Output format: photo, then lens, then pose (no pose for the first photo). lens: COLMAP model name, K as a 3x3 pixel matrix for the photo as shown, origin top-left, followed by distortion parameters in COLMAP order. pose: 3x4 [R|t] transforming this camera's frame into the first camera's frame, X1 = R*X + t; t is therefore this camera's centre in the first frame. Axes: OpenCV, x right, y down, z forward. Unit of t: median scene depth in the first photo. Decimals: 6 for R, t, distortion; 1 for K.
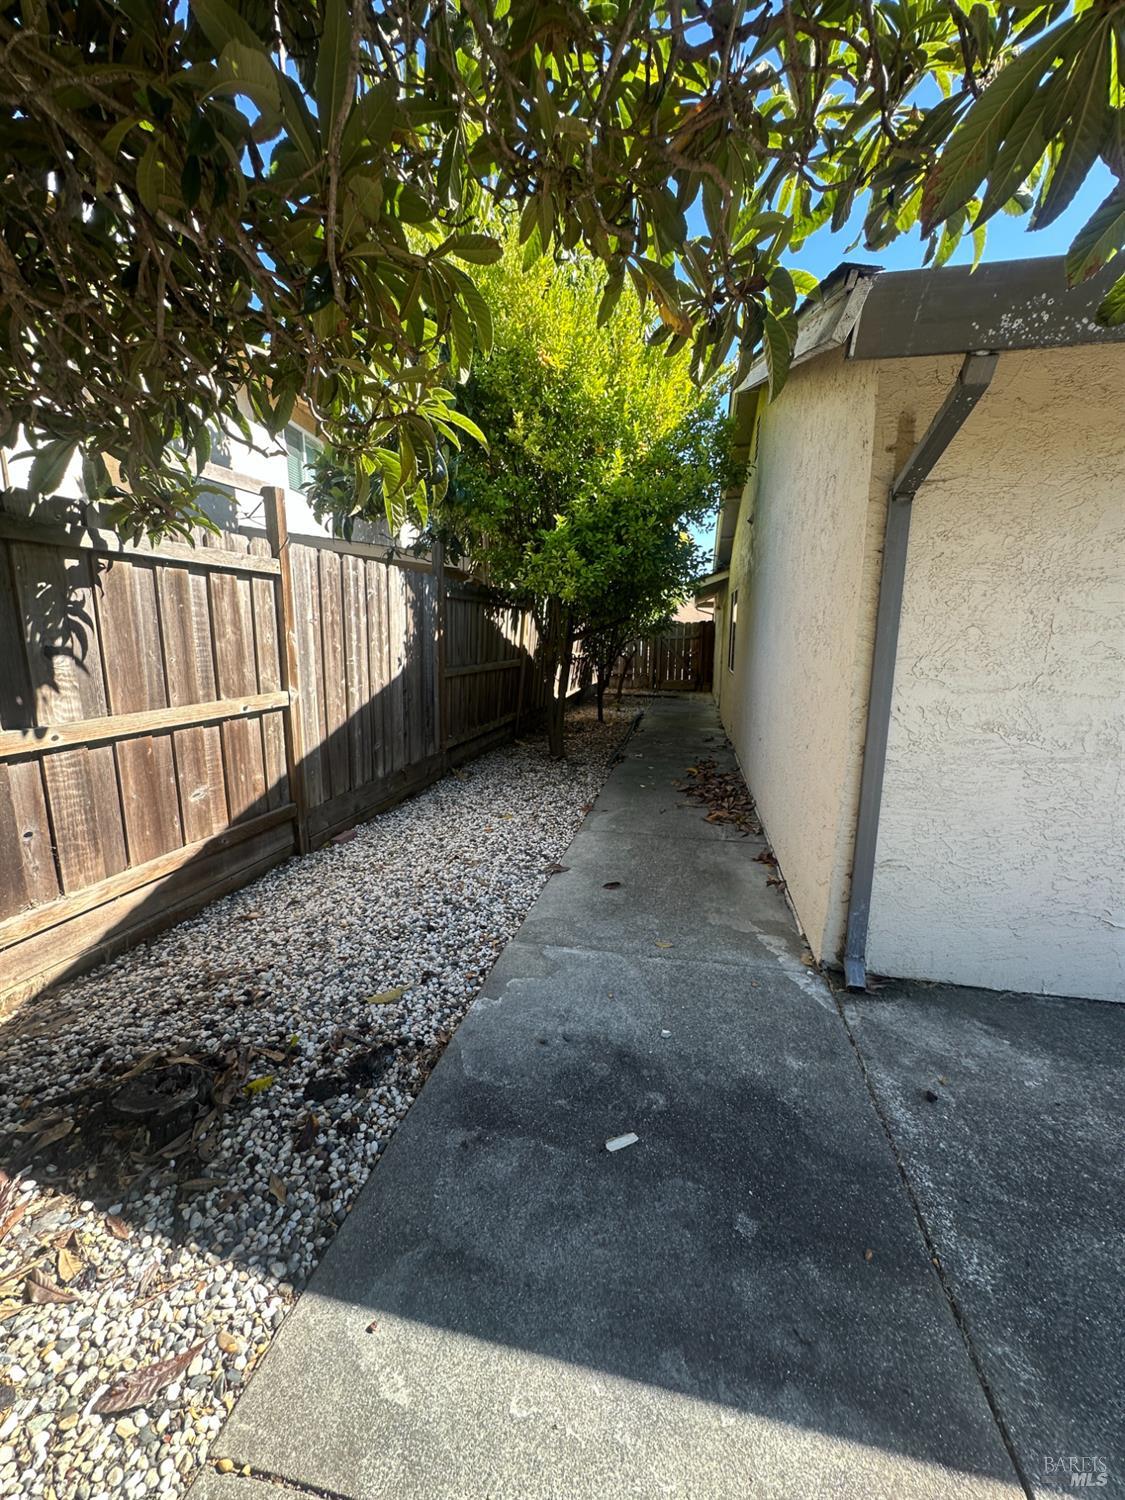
lens RADIAL K [[602.1, 0, 561.0], [0, 602.1, 752.6], [0, 0, 1]] dist [-0.003901, 0.000104]
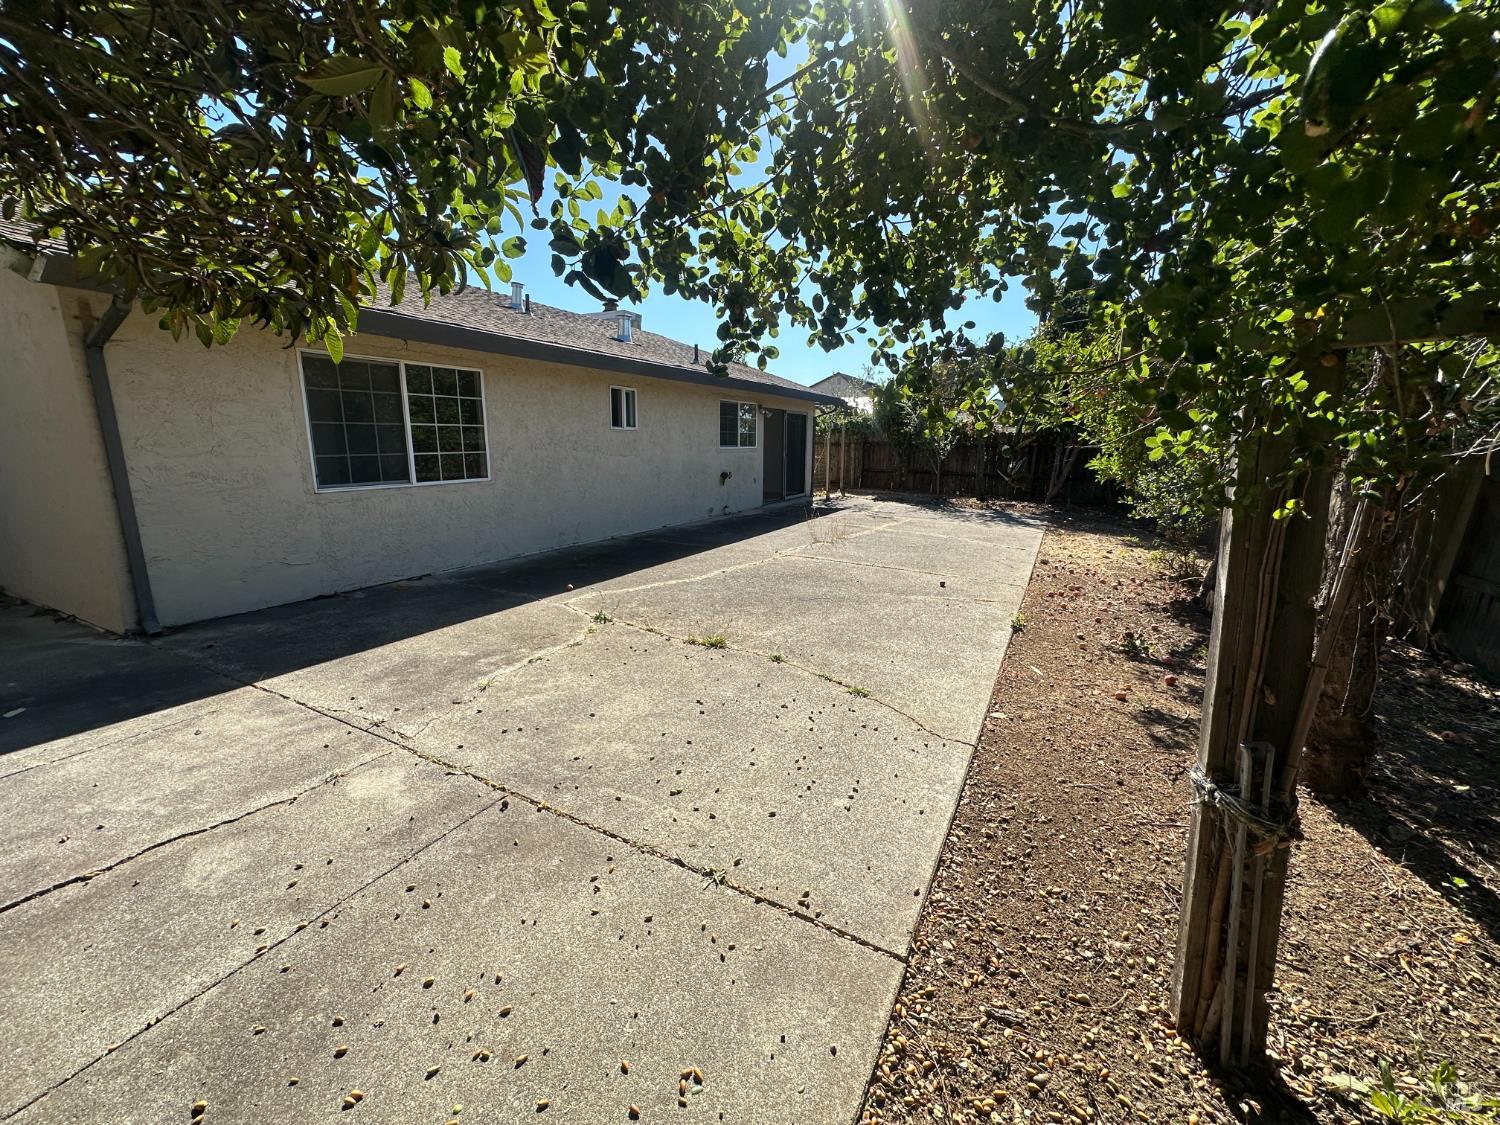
lens RADIAL K [[602.1, 0, 753.3], [0, 602.1, 561.0], [0, 0, 1]] dist [-0.003901, 0.000104]
pose [[0.269854, -0.196343, 0.942671, -0.665763], [0.172521, 0.973007, 0.153275, 0.239943], [-0.947320, 0.121269, 0.296443, -1.228614]]
